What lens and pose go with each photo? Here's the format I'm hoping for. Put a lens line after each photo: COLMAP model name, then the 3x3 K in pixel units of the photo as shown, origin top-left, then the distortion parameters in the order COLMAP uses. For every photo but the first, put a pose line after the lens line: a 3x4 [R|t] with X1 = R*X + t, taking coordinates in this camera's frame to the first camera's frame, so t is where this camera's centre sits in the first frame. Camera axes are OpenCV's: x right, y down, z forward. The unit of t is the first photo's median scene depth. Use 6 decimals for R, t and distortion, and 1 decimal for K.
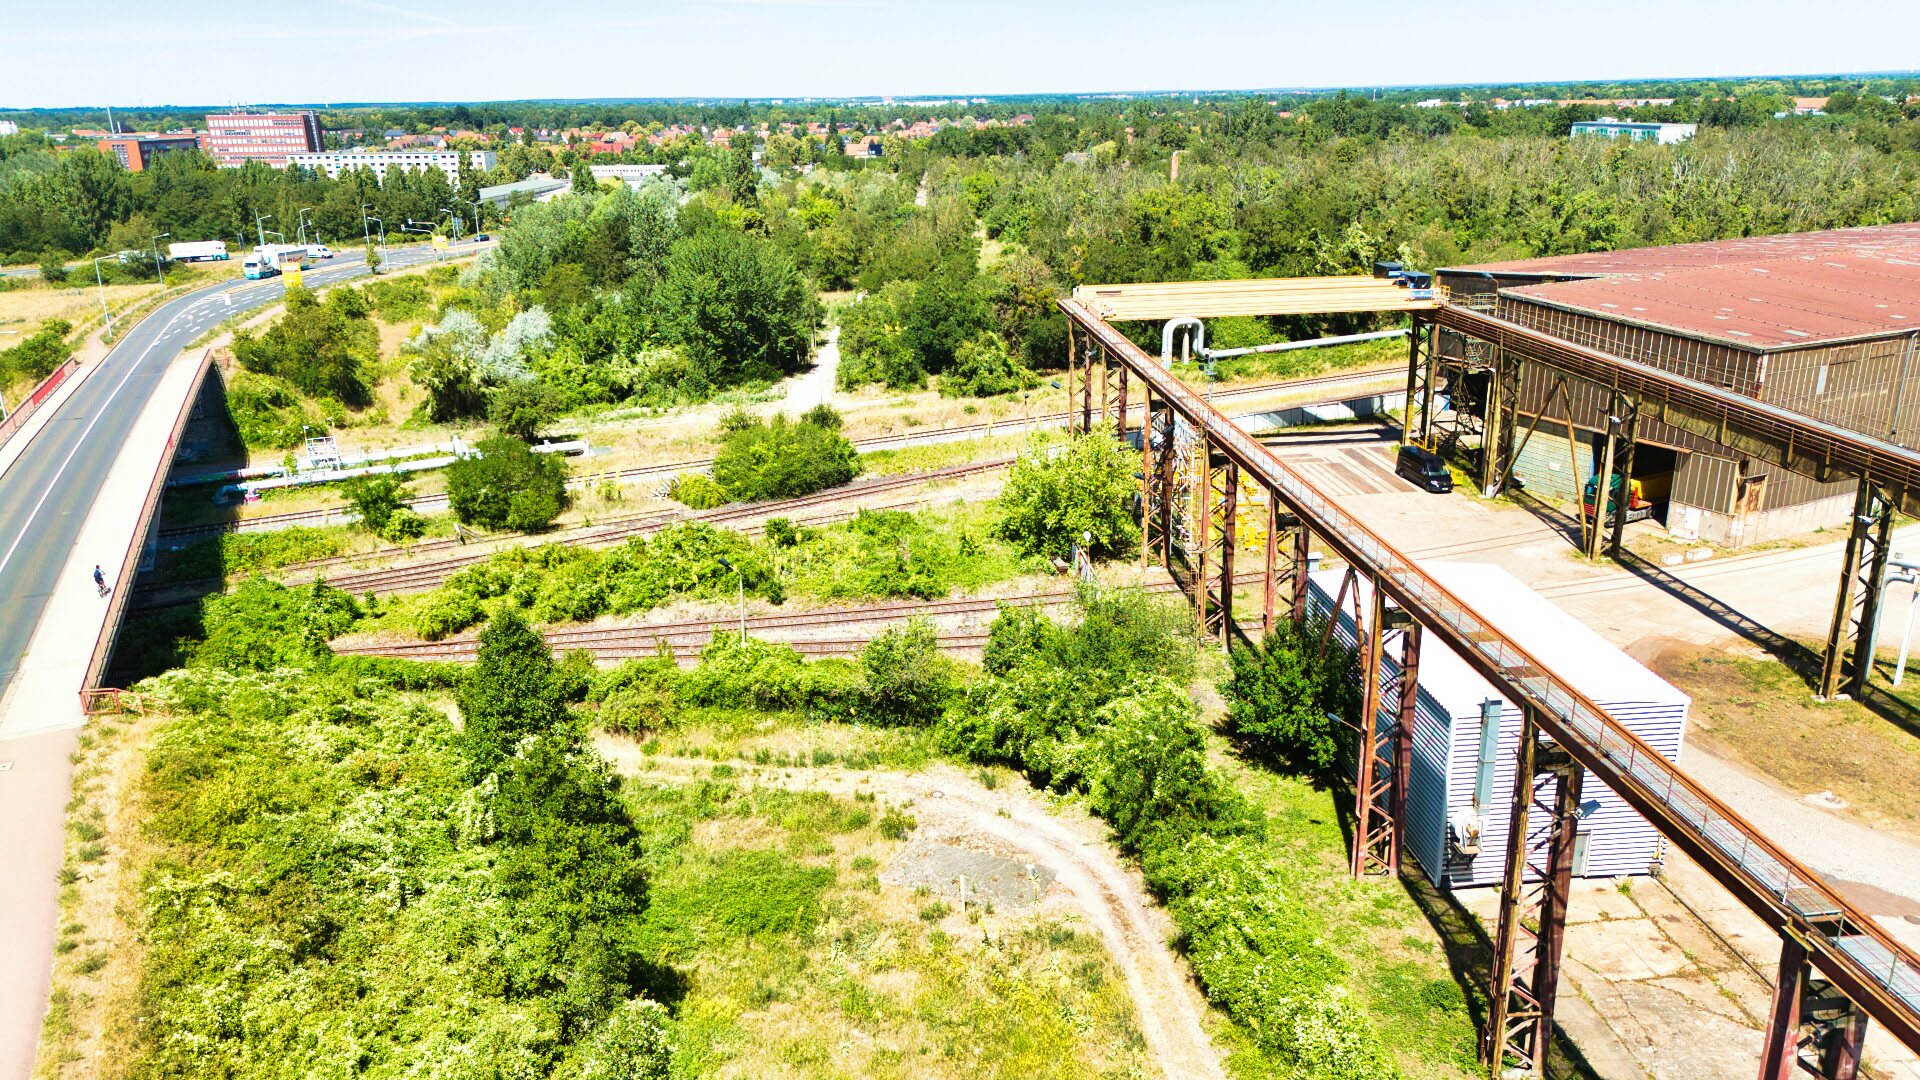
lens RADIAL K [[1350.1, 0, 968.2], [0, 1350.1, 537.8], [0, 0, 1]] dist [0.061362, -0.046620]
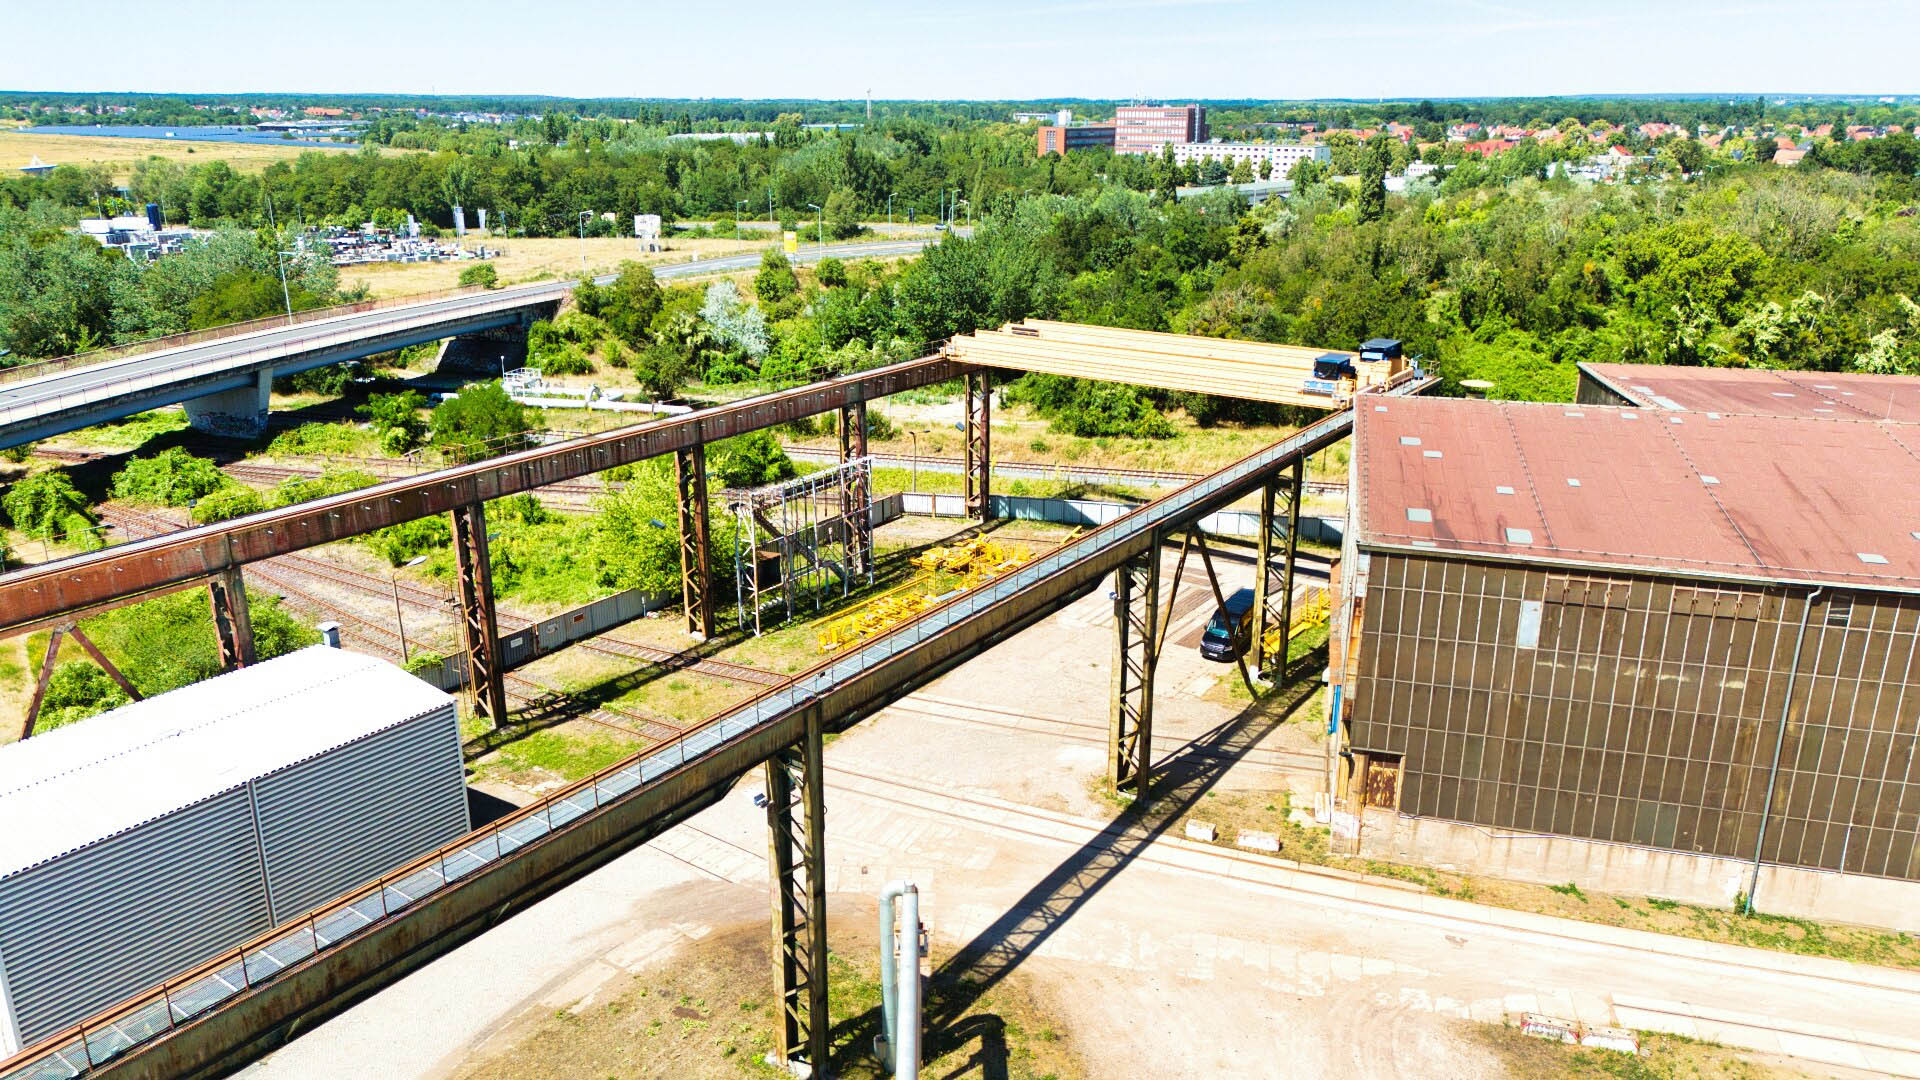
lens RADIAL K [[1350.1, 0, 970.8], [0, 1350.1, 542.3], [0, 0, 1]] dist [0.061362, -0.046620]
pose [[0.754184, 0.222530, -0.617808, 0.534302], [-0.218659, 0.972242, 0.083268, -0.098073], [0.619188, 0.072290, 0.781908, 0.281197]]
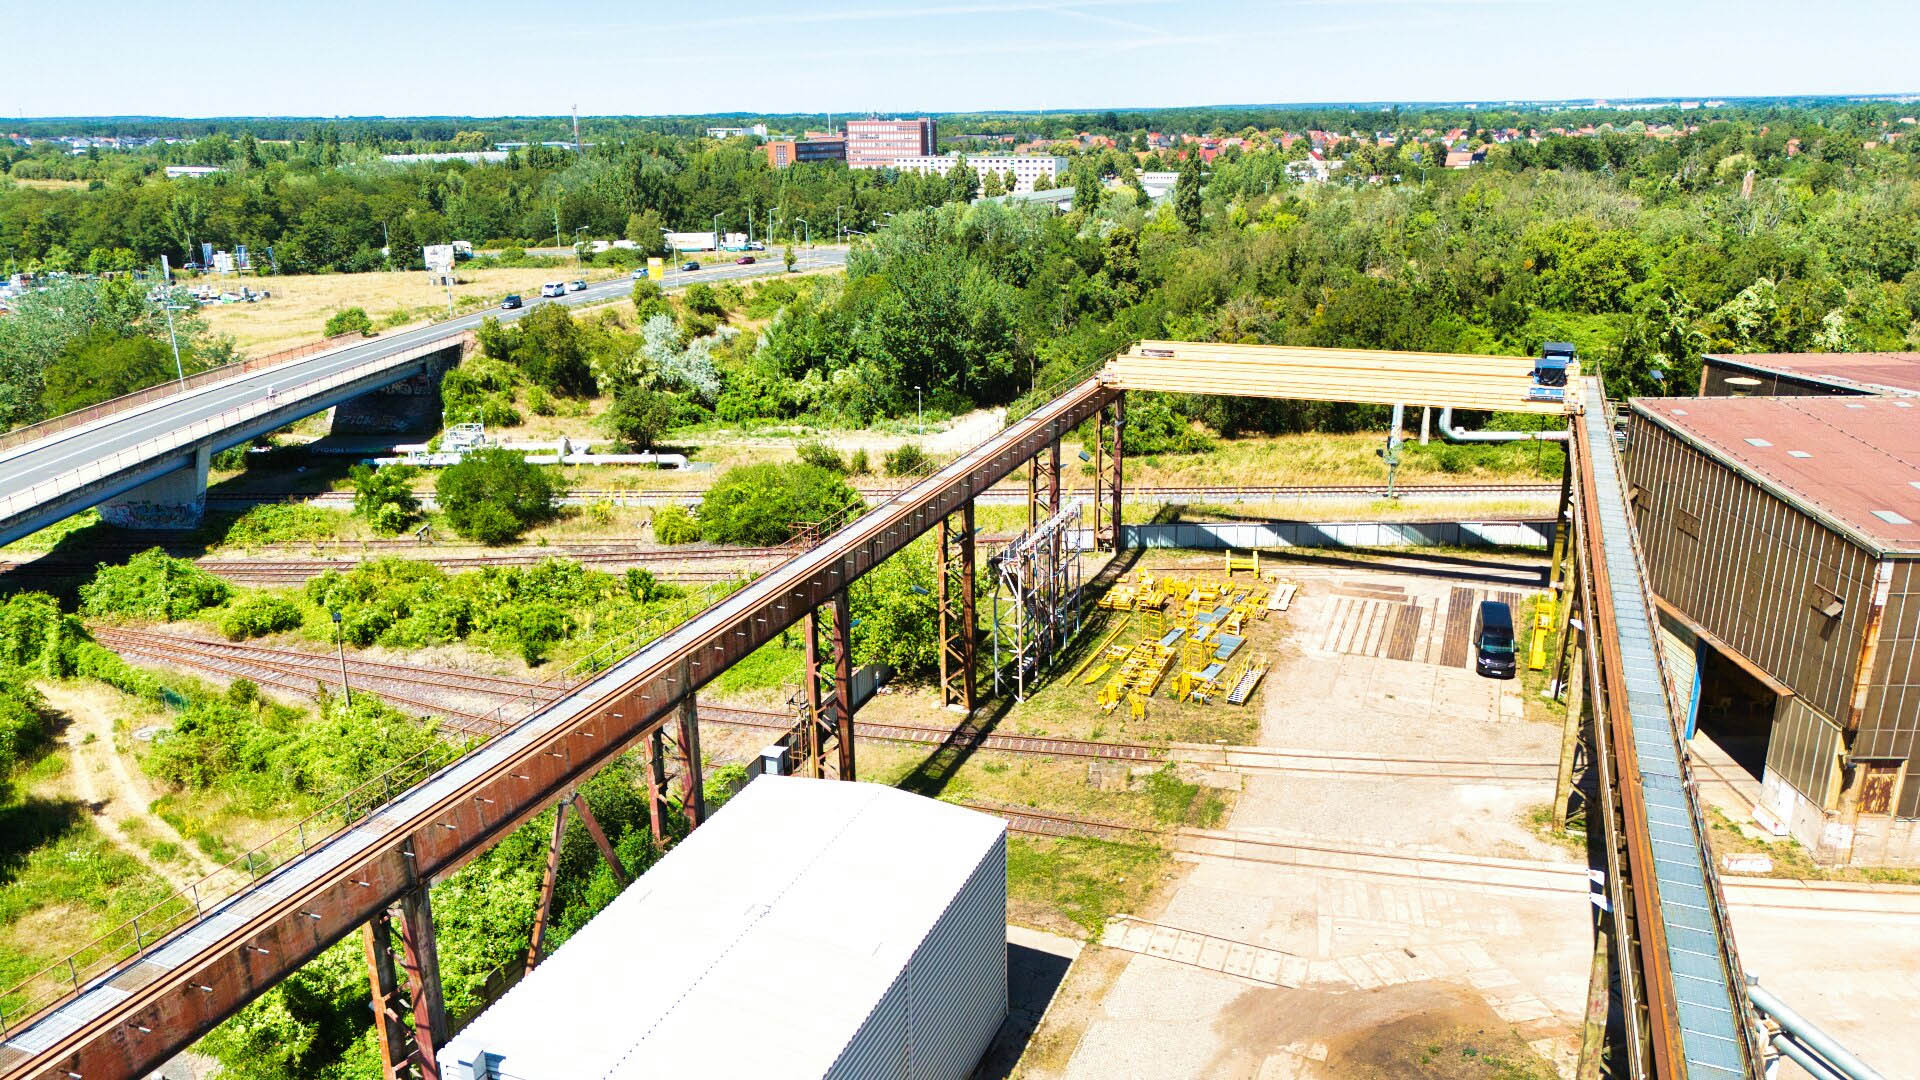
lens RADIAL K [[1350.1, 0, 971.2], [0, 1350.1, 539.7], [0, 0, 1]] dist [0.061362, -0.046620]
pose [[0.887114, 0.146106, -0.437814, 0.320014], [-0.146961, 0.988620, 0.032143, -0.067778], [0.437528, 0.035827, 0.898491, 0.192553]]
